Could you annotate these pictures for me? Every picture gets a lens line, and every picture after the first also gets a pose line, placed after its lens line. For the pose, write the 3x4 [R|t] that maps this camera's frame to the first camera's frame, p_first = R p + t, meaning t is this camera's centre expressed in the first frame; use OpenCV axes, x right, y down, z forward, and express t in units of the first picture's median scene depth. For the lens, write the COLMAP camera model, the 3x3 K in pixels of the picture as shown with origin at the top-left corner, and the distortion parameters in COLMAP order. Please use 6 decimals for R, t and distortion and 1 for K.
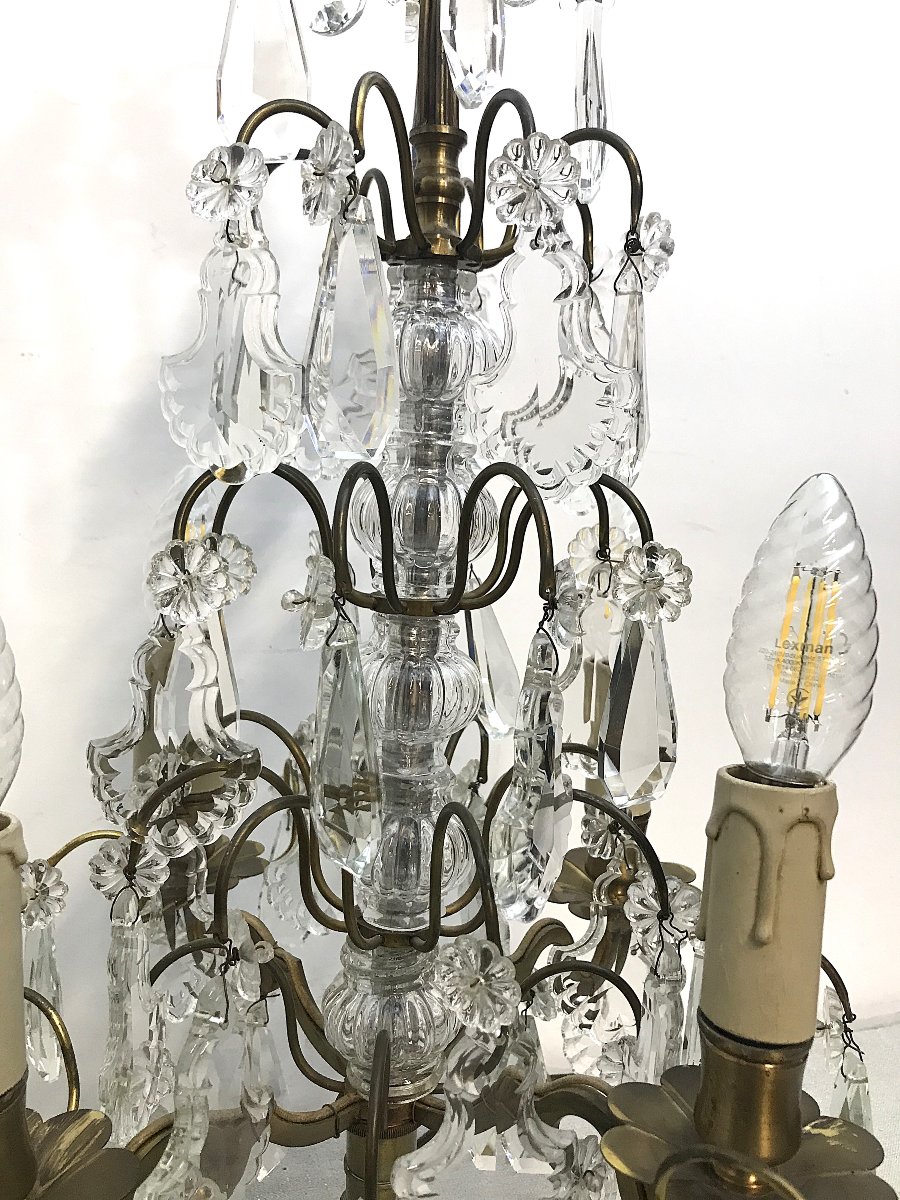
lens RADIAL K [[1086.9, 0, 466.9], [0, 1086.9, 575.6], [0, 0, 1]] dist [0.063711, -0.039376]
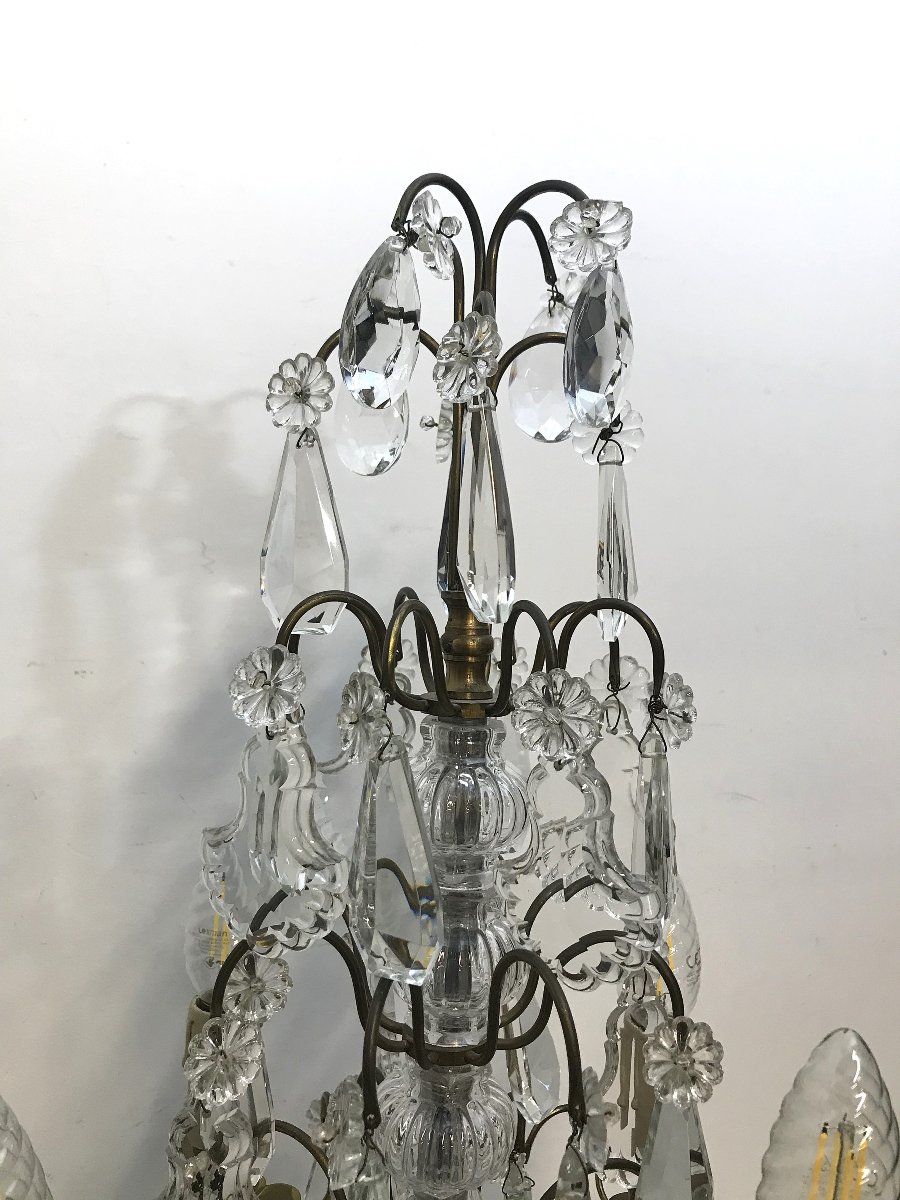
lens RADIAL K [[1086.9, 0, 465.5], [0, 1086.9, 607.0], [0, 0, 1]] dist [0.063711, -0.039376]
pose [[0.999054, -0.007924, -0.042761, 0.016563], [0.004544, 0.996898, -0.078573, -0.312657], [0.043251, 0.078305, 0.995991, -0.042277]]
